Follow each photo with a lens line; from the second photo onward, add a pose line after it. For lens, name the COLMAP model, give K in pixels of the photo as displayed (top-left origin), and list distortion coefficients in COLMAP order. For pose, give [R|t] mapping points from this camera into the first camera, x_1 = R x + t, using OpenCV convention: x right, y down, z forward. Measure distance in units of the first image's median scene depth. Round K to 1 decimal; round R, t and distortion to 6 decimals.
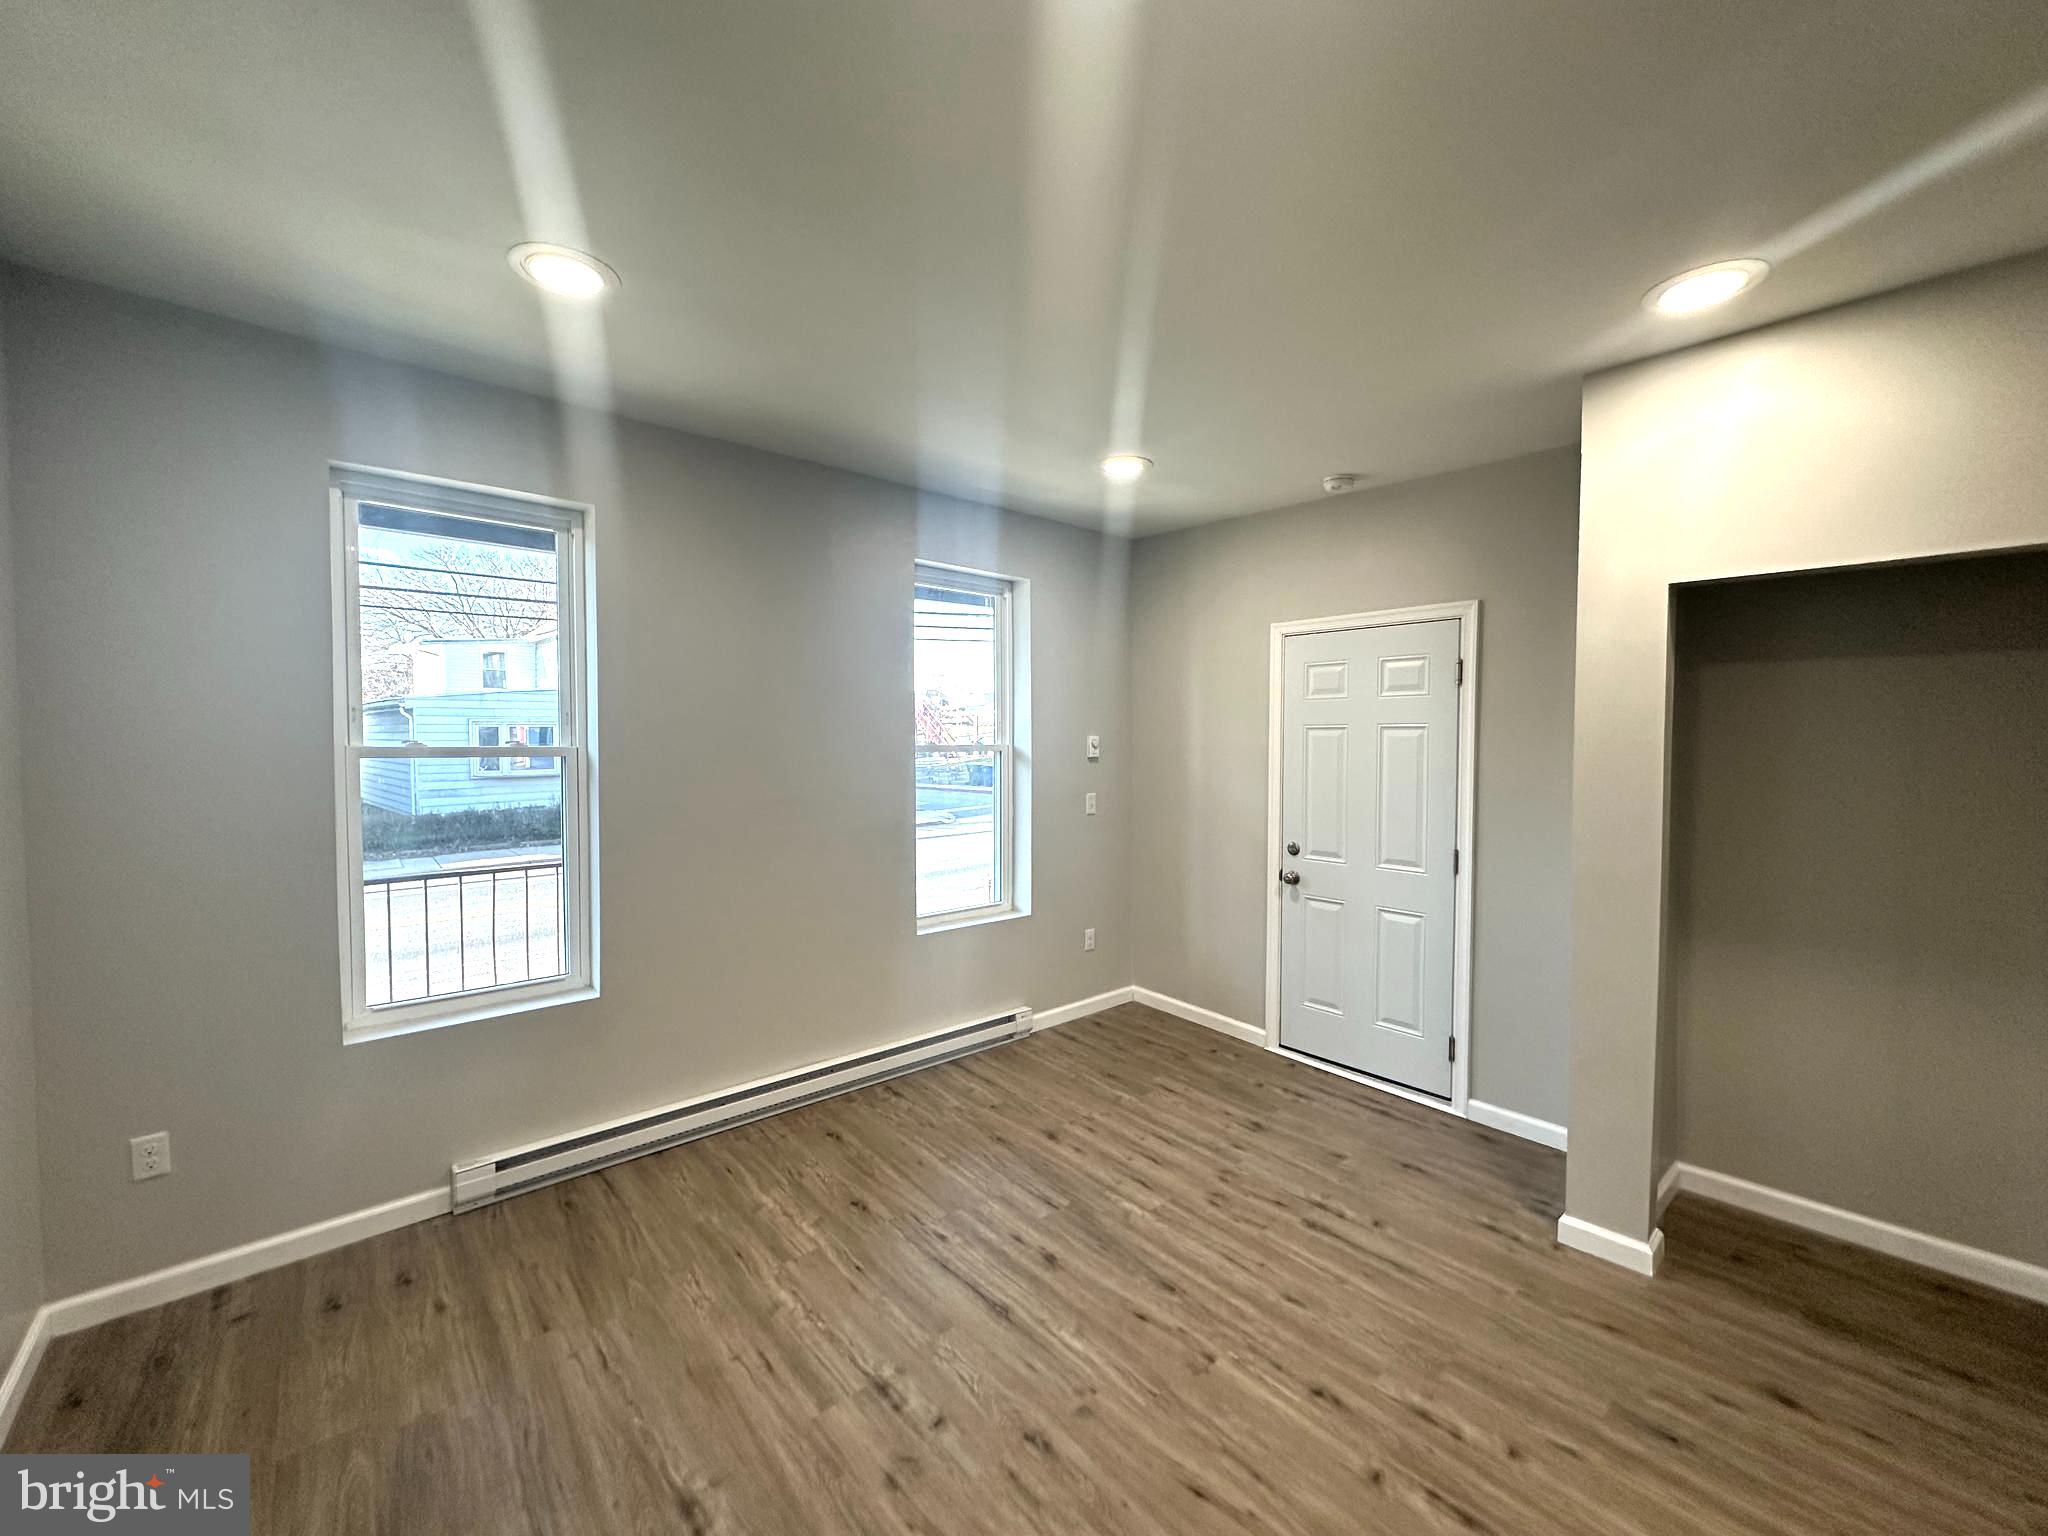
lens RADIAL K [[812.5, 0, 1024.0], [0, 812.5, 768.0], [0, 0, 1]] dist [-0.003237, 0.001016]
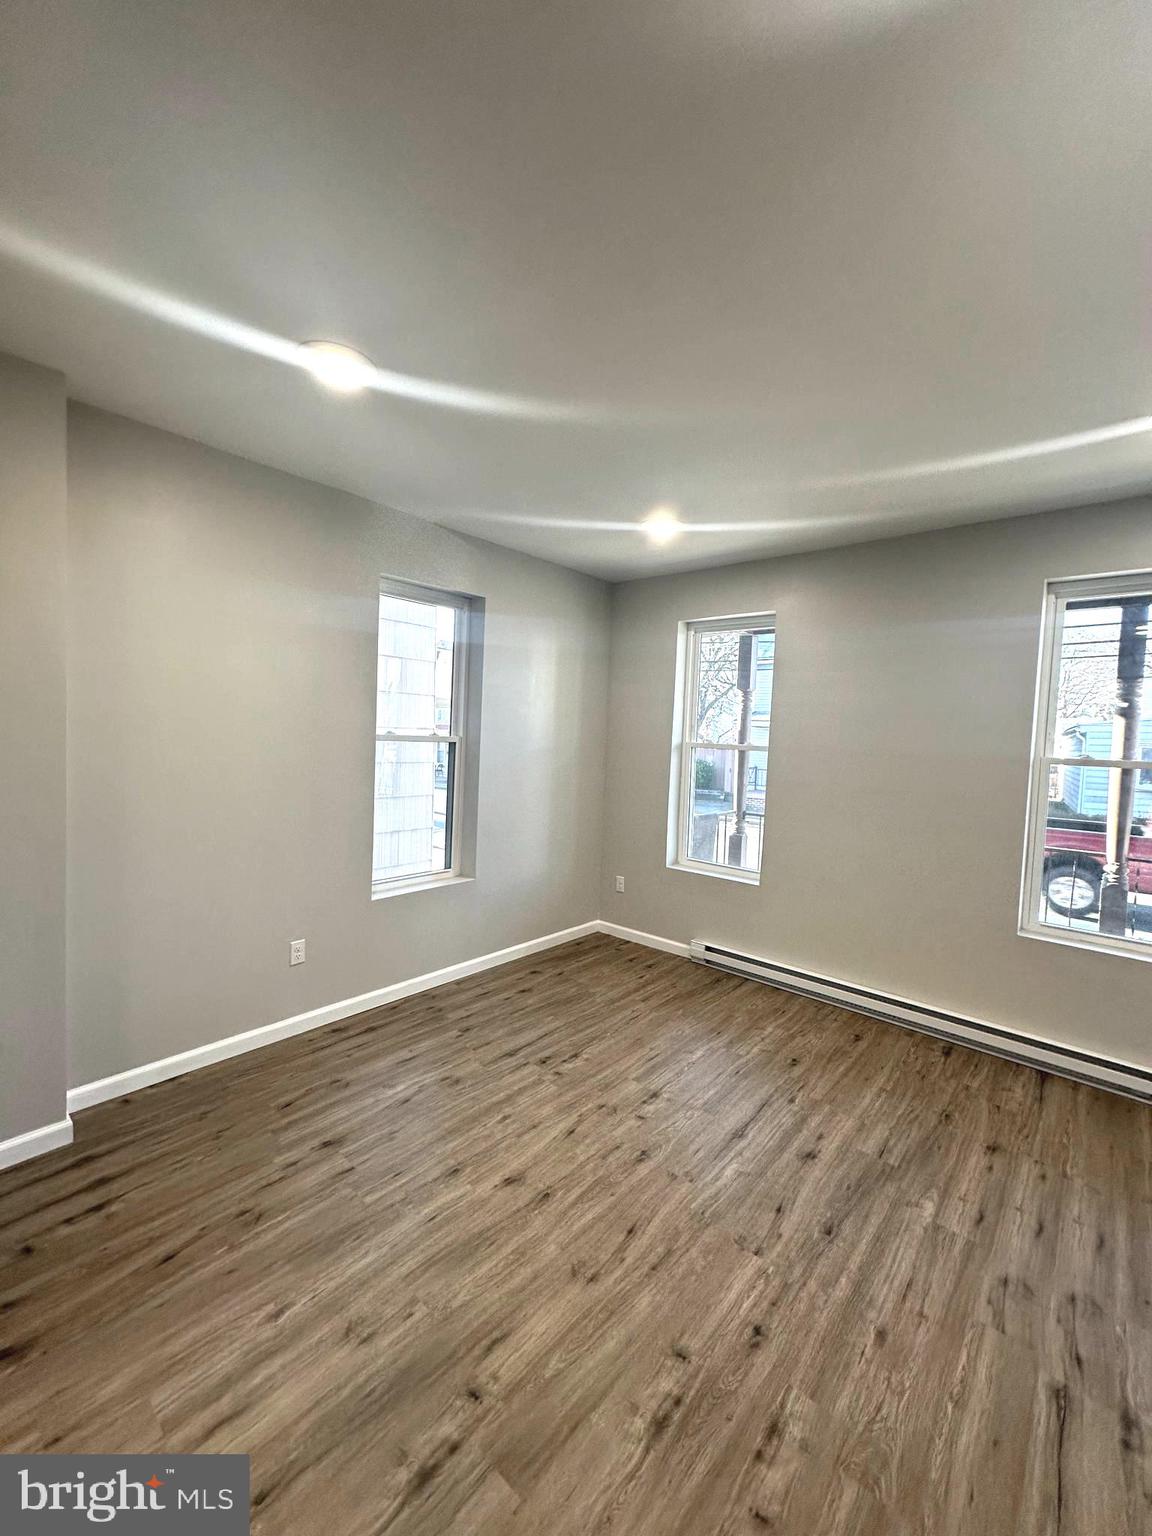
lens RADIAL K [[609.3, 0, 576.0], [0, 609.3, 768.0], [0, 0, 1]] dist [-0.003237, 0.001016]
pose [[0.136898, 0.056758, -0.988958, 0.841649], [-0.074855, 0.996095, 0.046806, -0.009761], [0.987753, 0.067621, 0.140613, 0.448253]]
